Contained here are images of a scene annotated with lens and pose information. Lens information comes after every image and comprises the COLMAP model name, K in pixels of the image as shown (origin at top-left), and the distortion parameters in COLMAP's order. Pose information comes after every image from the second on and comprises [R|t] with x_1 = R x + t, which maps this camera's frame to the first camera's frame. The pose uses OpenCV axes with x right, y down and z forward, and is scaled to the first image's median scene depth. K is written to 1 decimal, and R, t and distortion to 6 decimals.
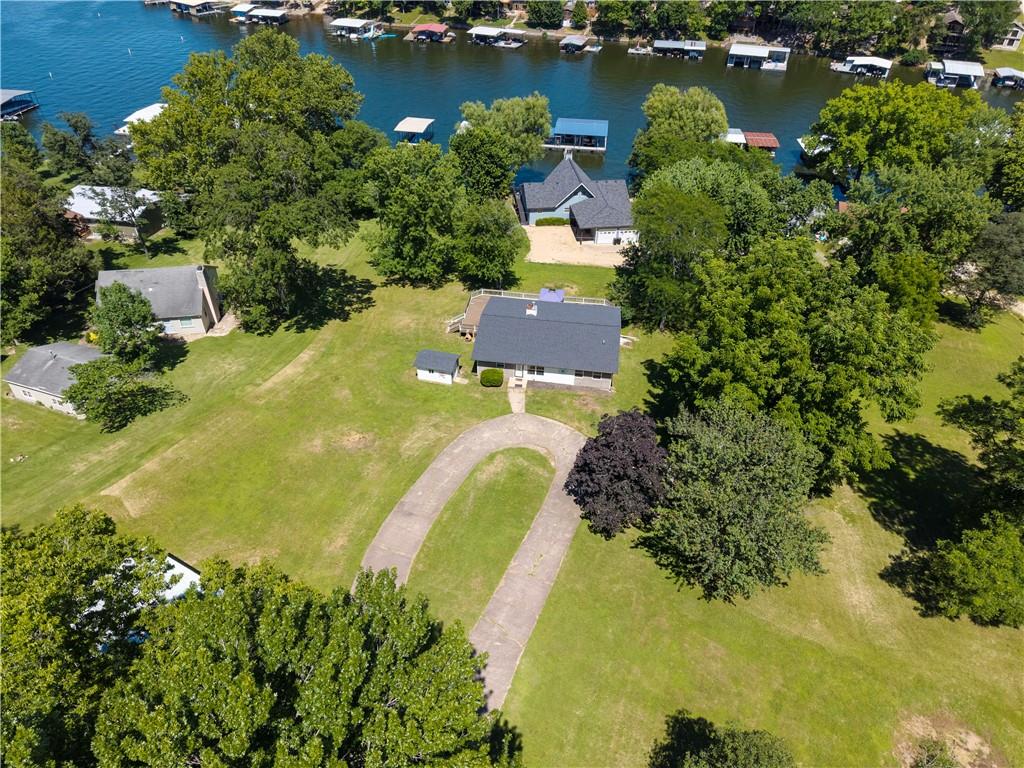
lens RADIAL K [[673.8, 0, 512.0], [0, 673.8, 384.0], [0, 0, 1]] dist [-0.001467, -0.005525]
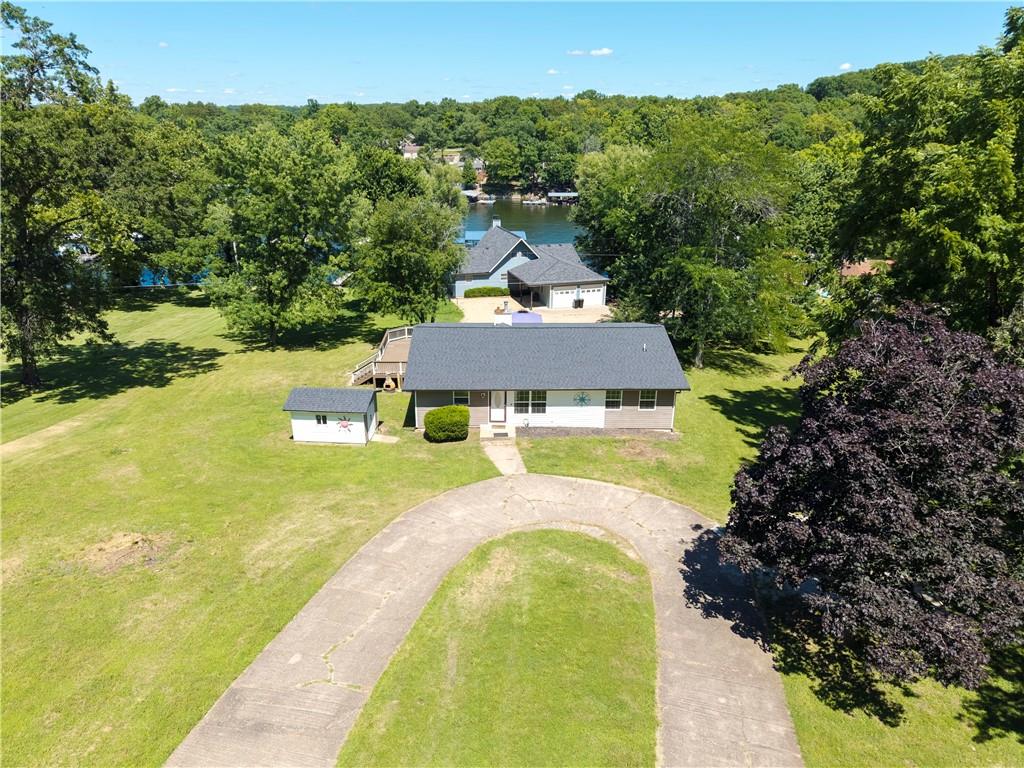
lens RADIAL K [[673.8, 0, 512.0], [0, 673.8, 384.0], [0, 0, 1]] dist [-0.001467, -0.005525]
pose [[0.984398, -0.061240, 0.164954, -0.062611], [0.107633, 0.951204, -0.289183, 0.112469], [-0.139195, 0.302426, 0.942954, 0.507668]]
